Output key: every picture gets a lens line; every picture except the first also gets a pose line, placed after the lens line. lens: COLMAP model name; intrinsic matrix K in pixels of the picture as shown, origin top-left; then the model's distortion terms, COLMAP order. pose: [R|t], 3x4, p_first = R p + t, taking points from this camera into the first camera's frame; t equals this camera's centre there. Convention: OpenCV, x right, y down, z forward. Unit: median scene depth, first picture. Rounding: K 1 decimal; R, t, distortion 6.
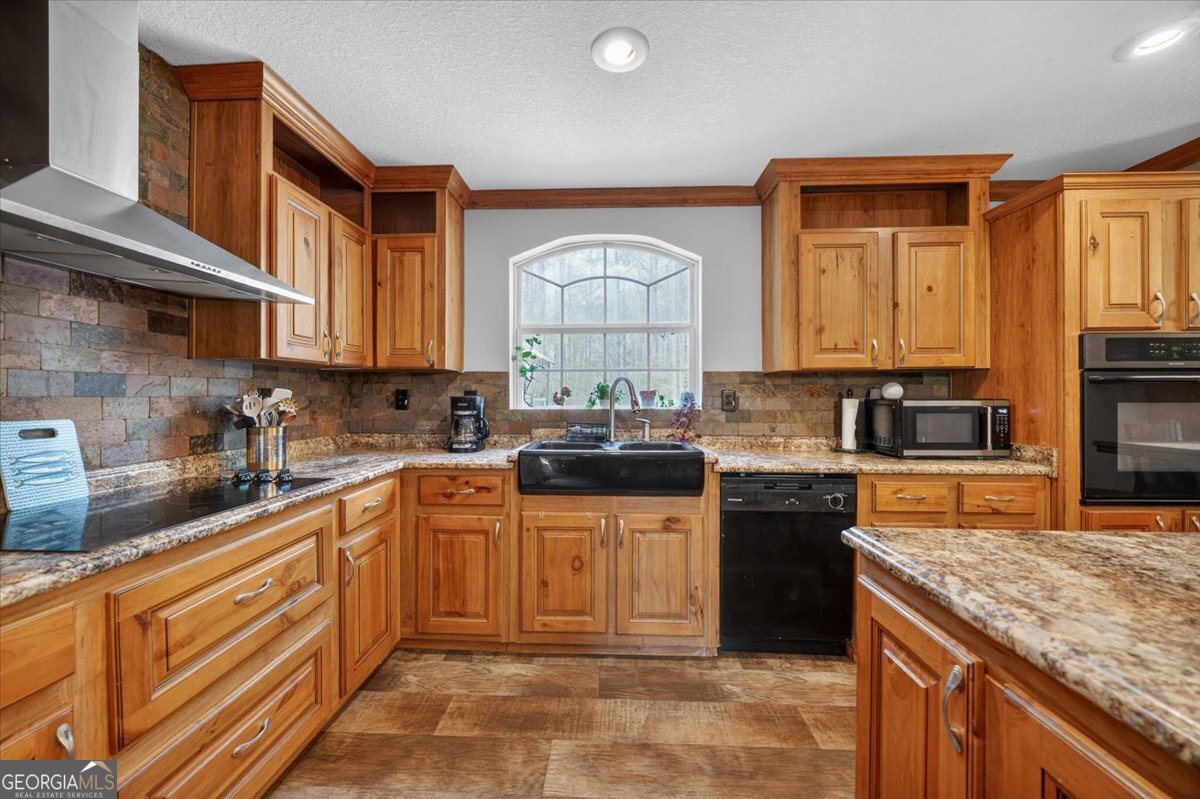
lens RADIAL K [[458.4, 0, 592.7], [0, 458.4, 396.2], [0, 0, 1]] dist [-0.001508, 0.000170]
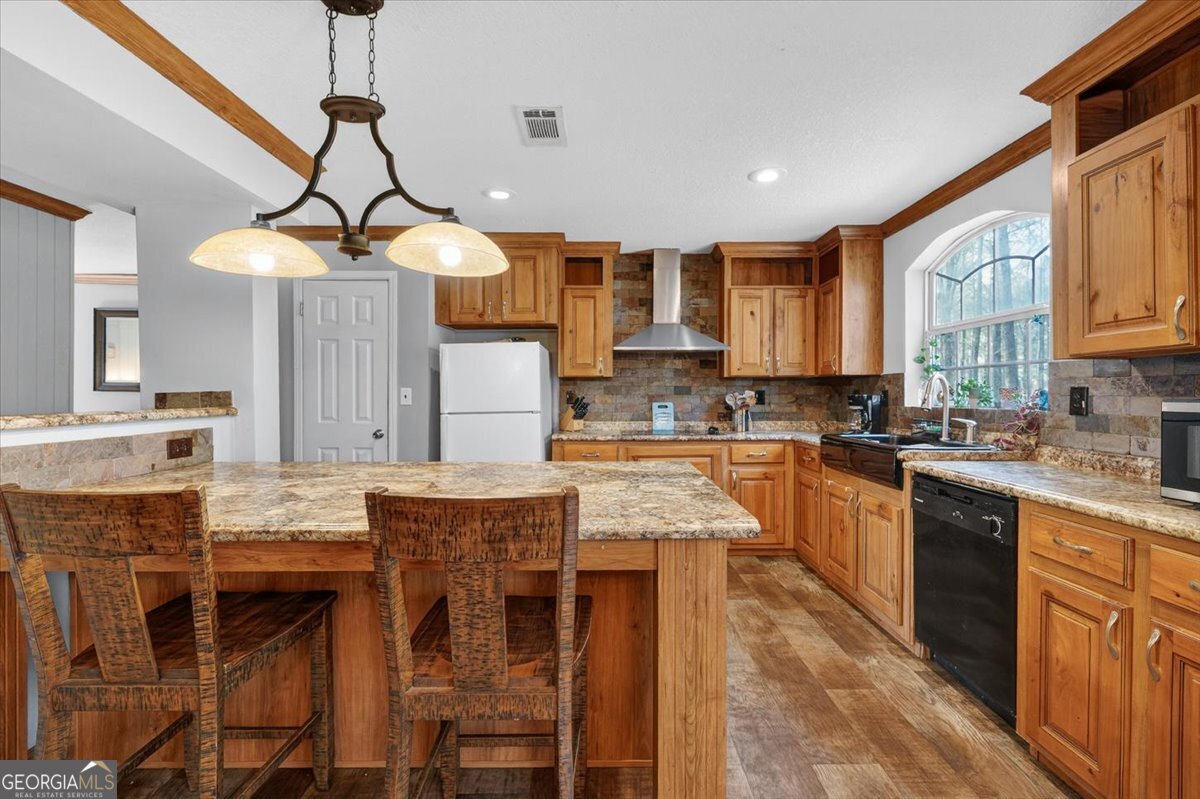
lens RADIAL K [[458.4, 0, 595.8], [0, 458.4, 397.7], [0, 0, 1]] dist [-0.001508, 0.000170]
pose [[0.055981, 0.006250, -0.998412, 1.241172], [-0.001453, 0.999980, 0.006178, 0.001820], [0.998431, 0.001105, 0.055989, 0.253376]]
